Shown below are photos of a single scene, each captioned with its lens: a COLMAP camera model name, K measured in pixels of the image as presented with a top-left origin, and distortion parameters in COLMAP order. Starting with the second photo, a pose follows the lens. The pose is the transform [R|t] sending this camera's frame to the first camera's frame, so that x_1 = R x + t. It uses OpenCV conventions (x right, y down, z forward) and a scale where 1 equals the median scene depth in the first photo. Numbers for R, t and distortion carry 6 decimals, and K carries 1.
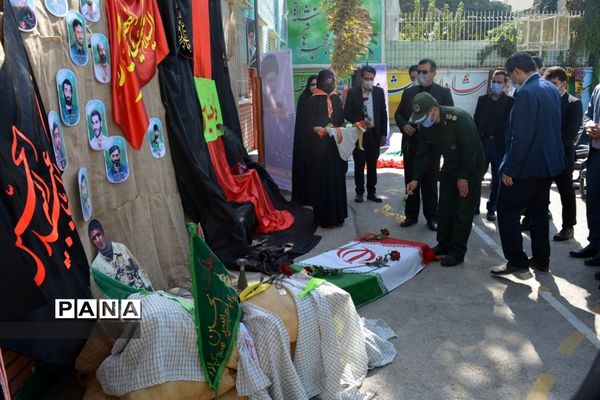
lens RADIAL K [[538.0, 0, 287.4], [0, 538.0, 204.4], [0, 0, 1]] dist [-0.098619, 0.033063]
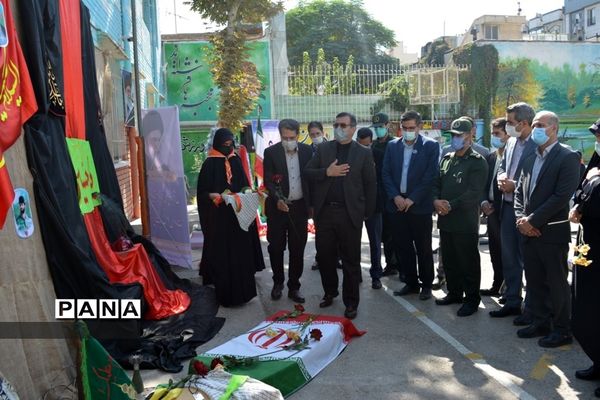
lens RADIAL K [[592.2, 0, 313.9], [0, 592.2, 189.8], [0, 0, 1]] dist [-0.073635, 0.000000]
pose [[0.967766, -0.032537, 0.249740, -0.026374], [0.066837, 0.989243, -0.130121, -0.010652], [-0.242819, 0.142619, 0.959530, 0.030614]]
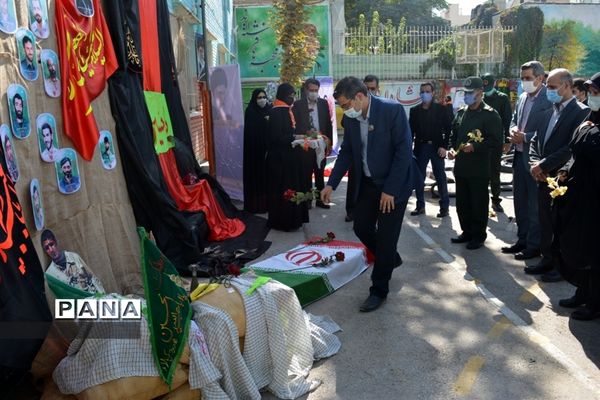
lens RADIAL K [[538.0, 0, 304.6], [0, 538.0, 200.5], [0, 0, 1]] dist [-0.098619, 0.033063]
pose [[0.993234, -0.026781, 0.113003, 0.010787], [0.030144, 0.999149, -0.028157, 0.009765], [-0.112153, 0.031373, 0.993196, -0.040875]]
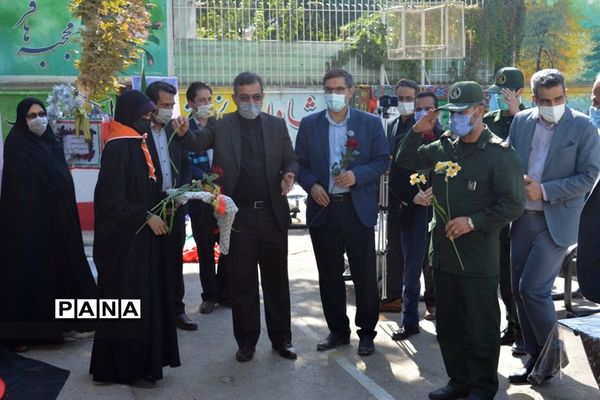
lens RADIAL K [[844.9, 0, 302.7], [0, 844.9, 198.0], [0, 0, 1]] dist [-0.021759, 0.000000]
pose [[0.946645, -0.021235, 0.321577, 0.036010], [0.058874, 0.992430, -0.107776, -0.056387], [-0.316854, 0.120958, 0.940730, 0.227929]]
